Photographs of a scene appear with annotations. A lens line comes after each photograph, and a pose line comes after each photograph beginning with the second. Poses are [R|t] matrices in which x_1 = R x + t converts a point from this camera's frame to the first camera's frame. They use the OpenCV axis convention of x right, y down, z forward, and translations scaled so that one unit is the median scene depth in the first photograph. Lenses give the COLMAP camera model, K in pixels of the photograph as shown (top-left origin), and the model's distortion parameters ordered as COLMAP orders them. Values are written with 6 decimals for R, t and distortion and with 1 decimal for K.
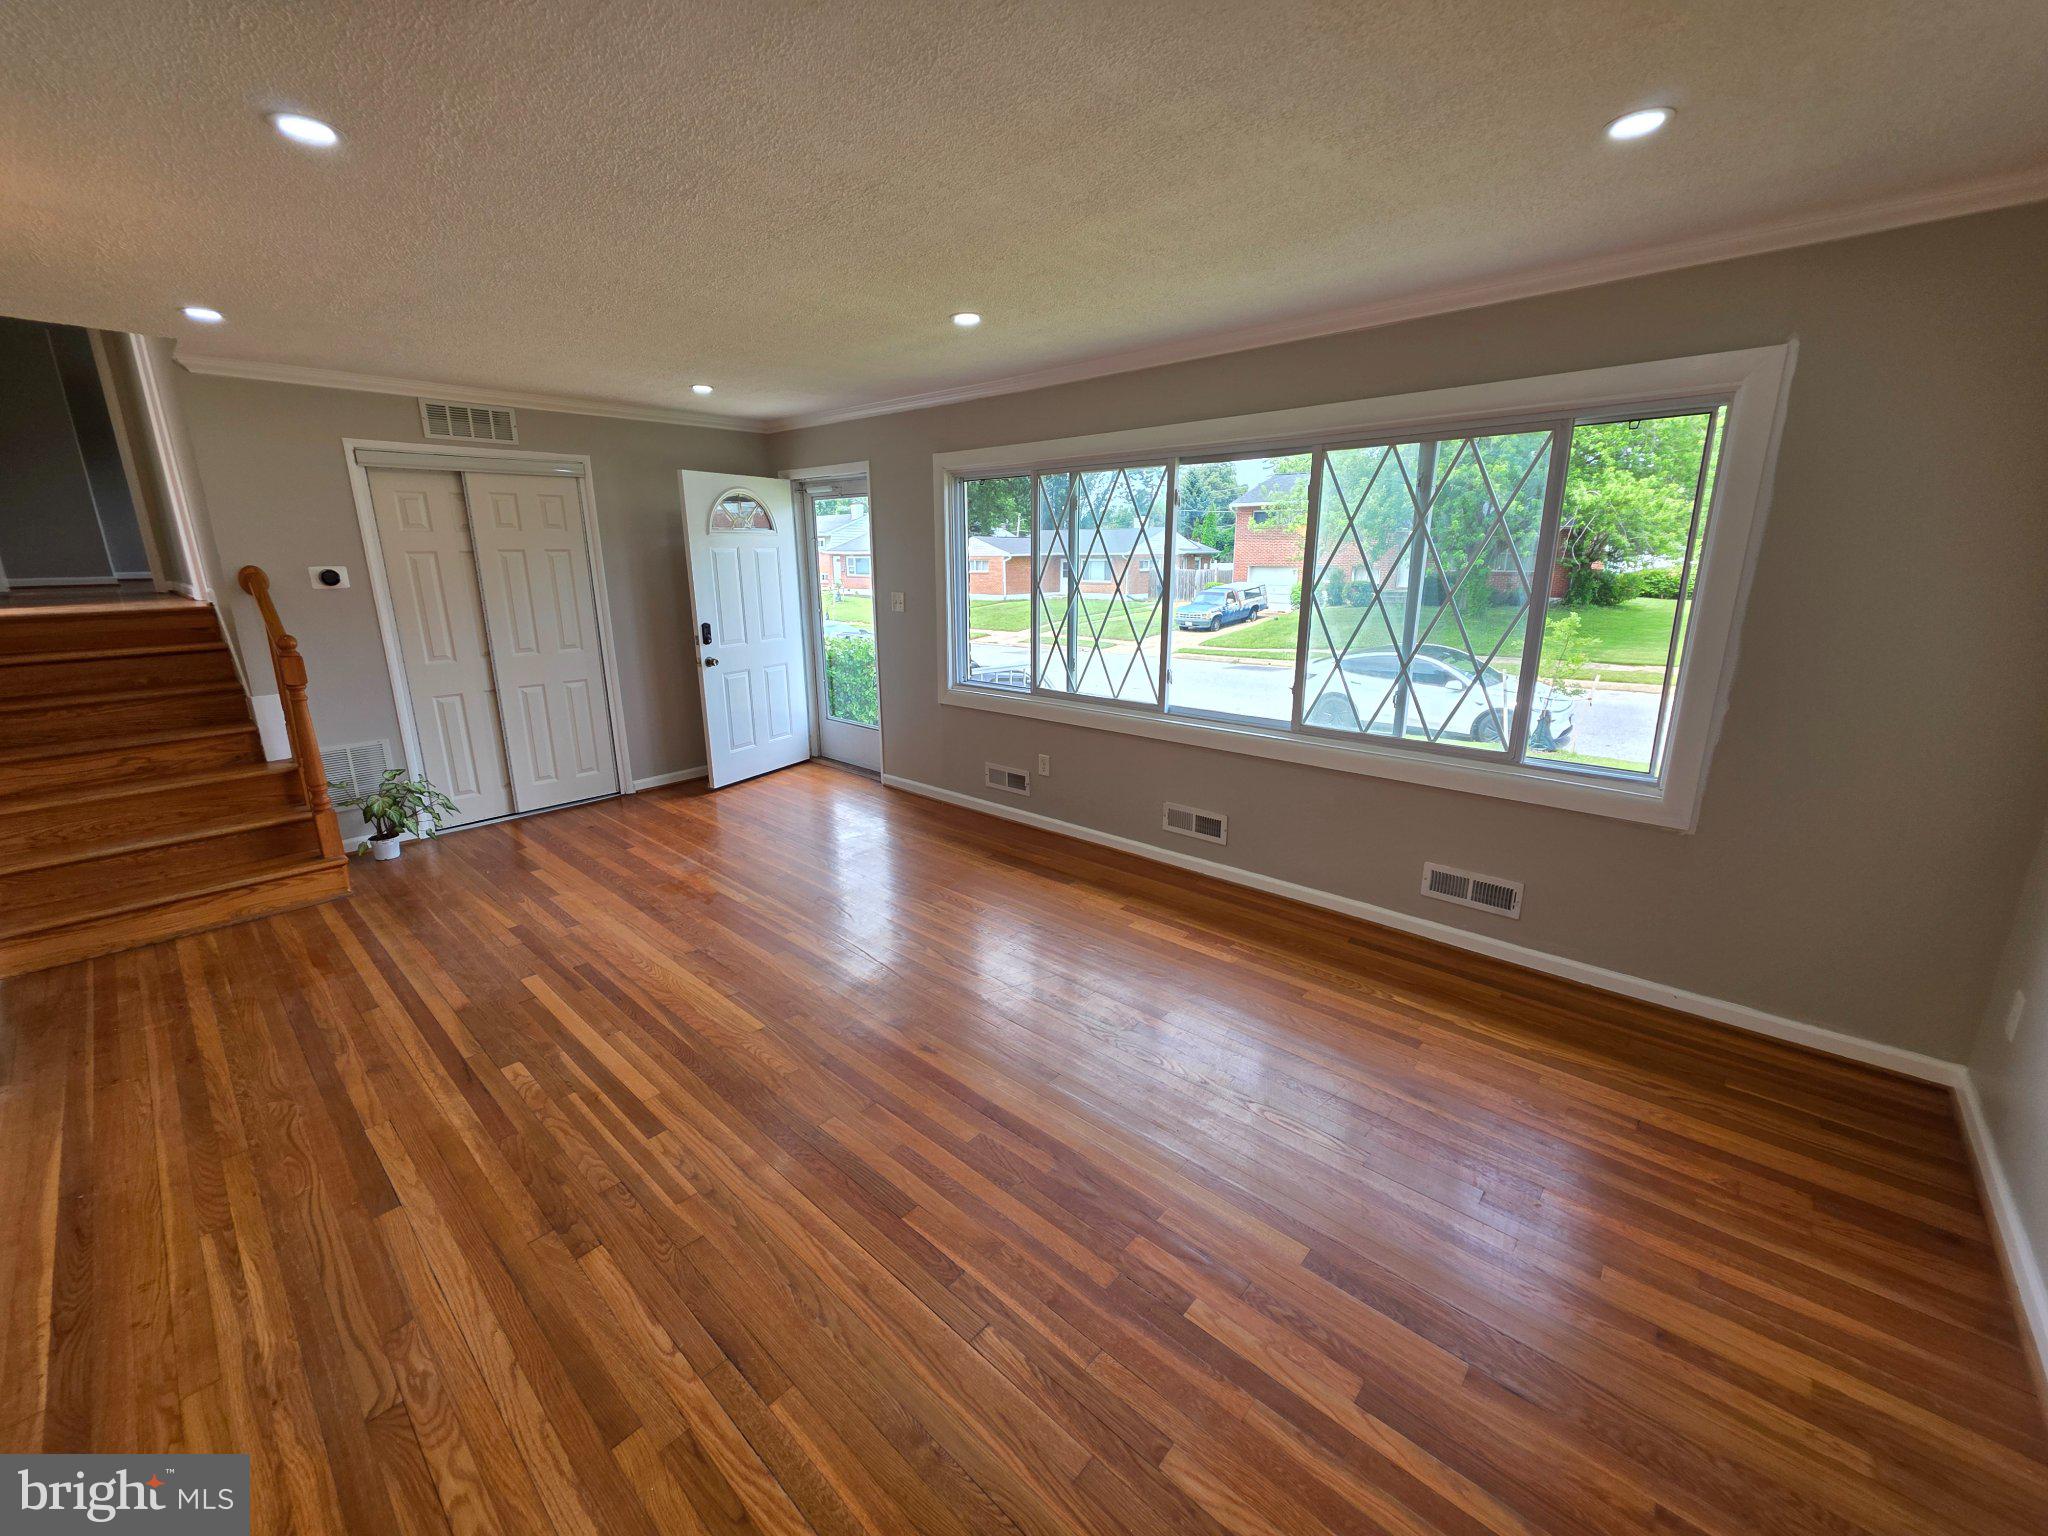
lens RADIAL K [[818.4, 0, 1014.2], [0, 818.4, 762.9], [0, 0, 1]] dist [0.005680, -0.000396]
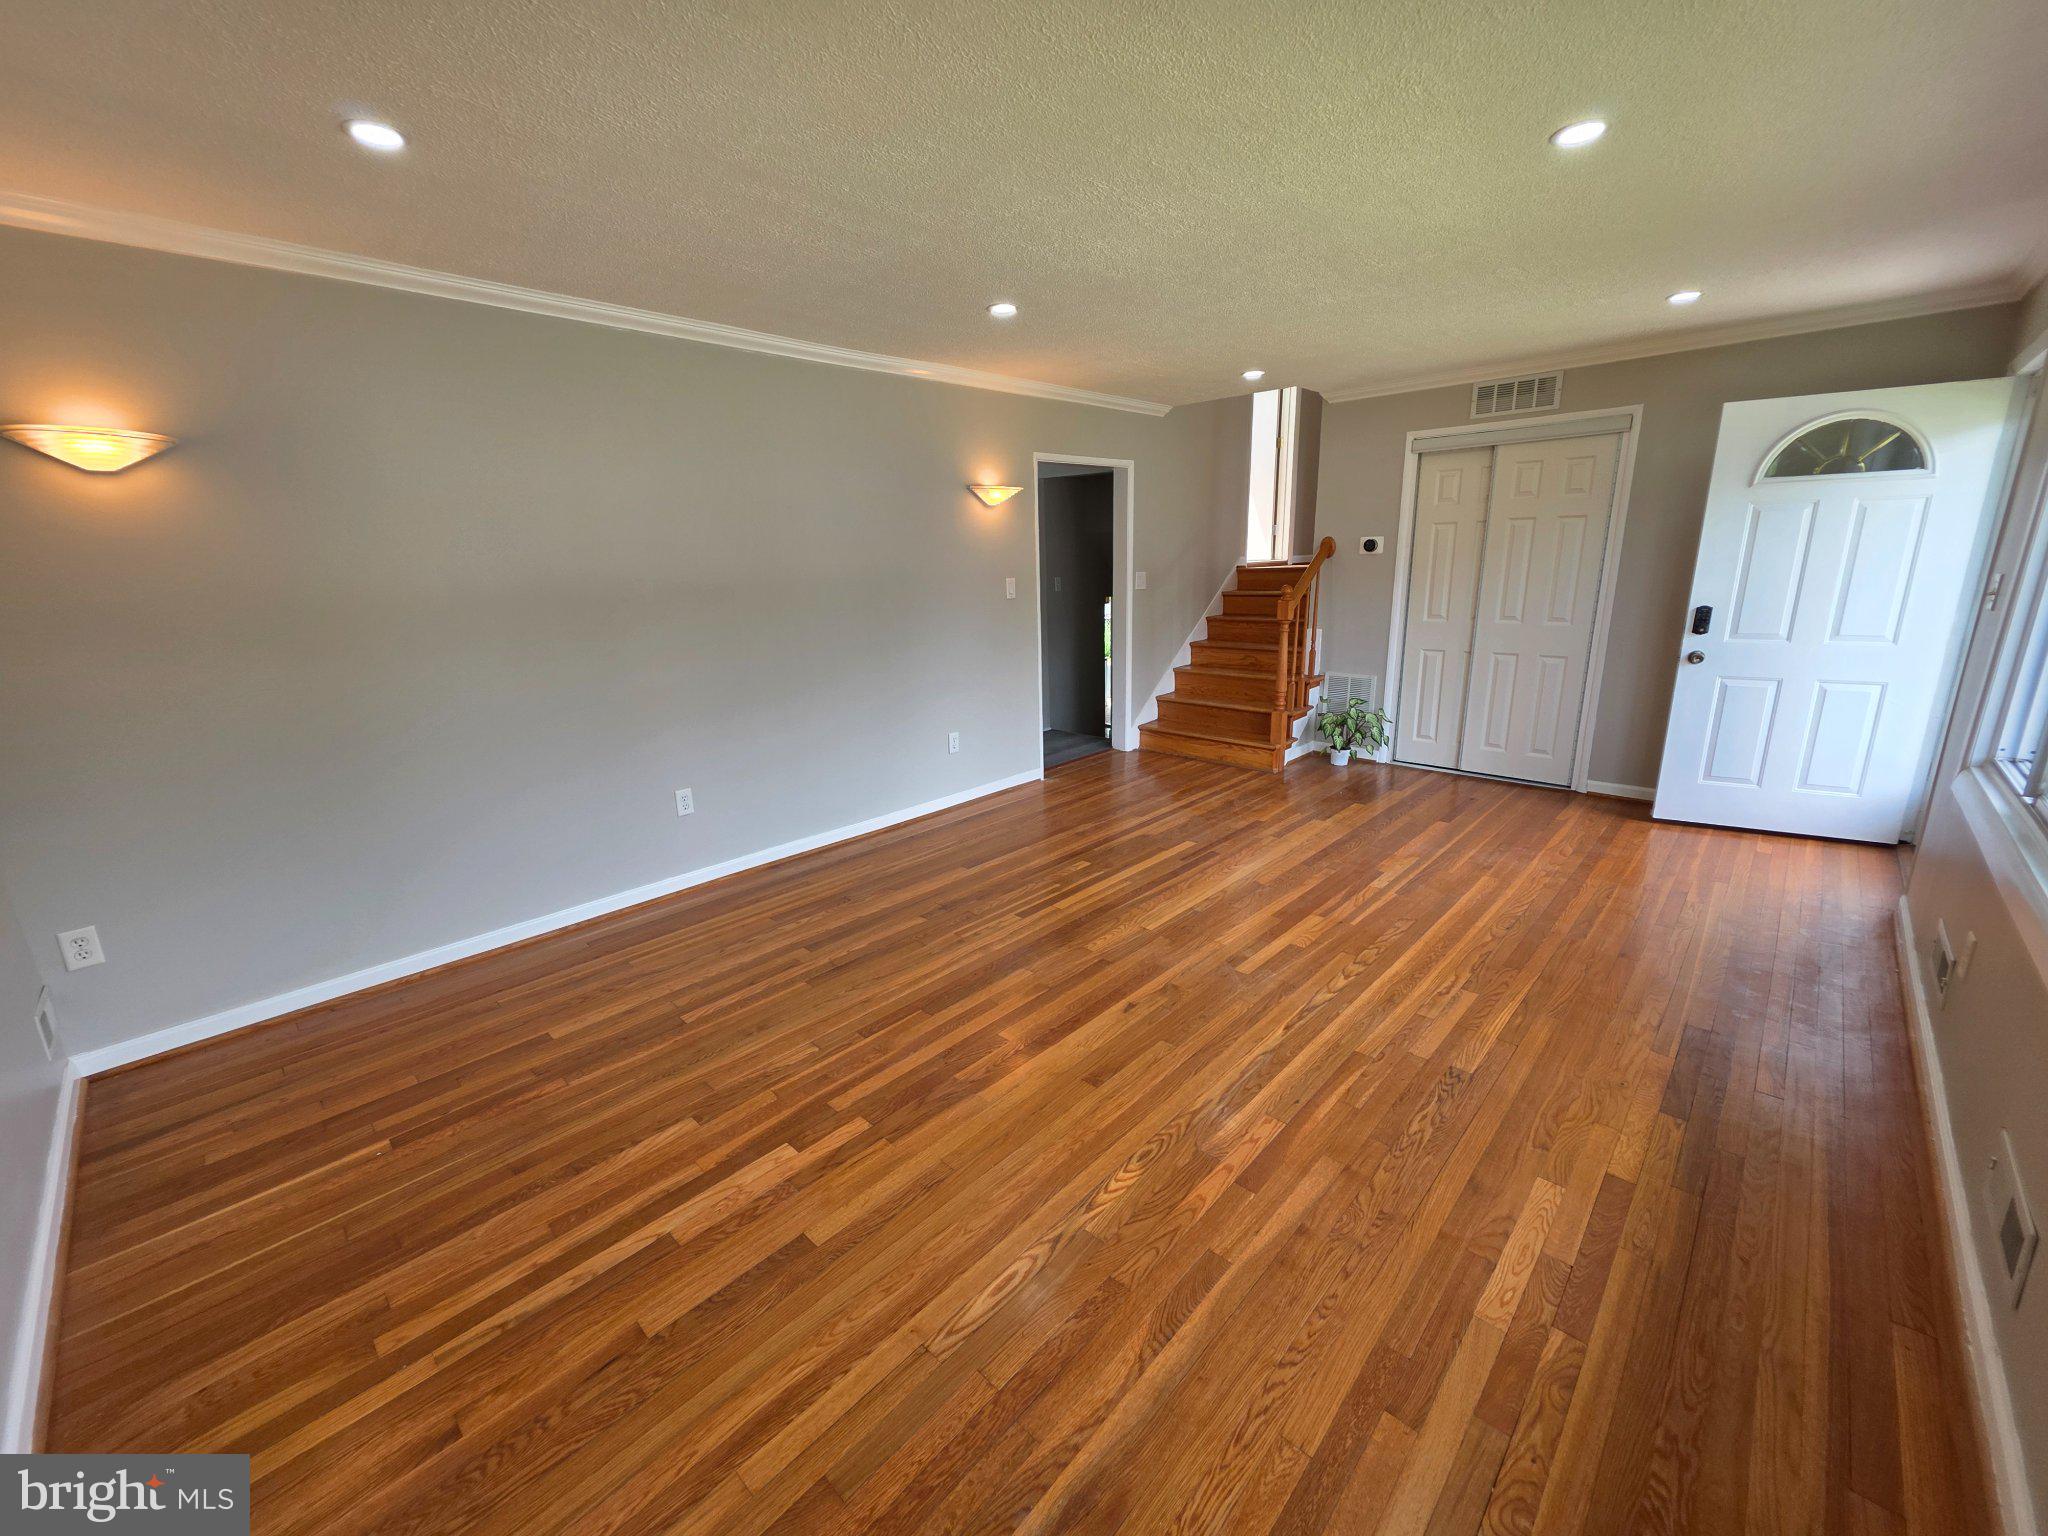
lens RADIAL K [[818.4, 0, 1017.3], [0, 818.4, 763.4], [0, 0, 1]] dist [0.005680, -0.000396]
pose [[-0.027029, 0.258747, -0.965567, 0.603904], [-0.226829, 0.939136, 0.258014, -0.126512], [0.973559, 0.225993, 0.033307, 0.569036]]
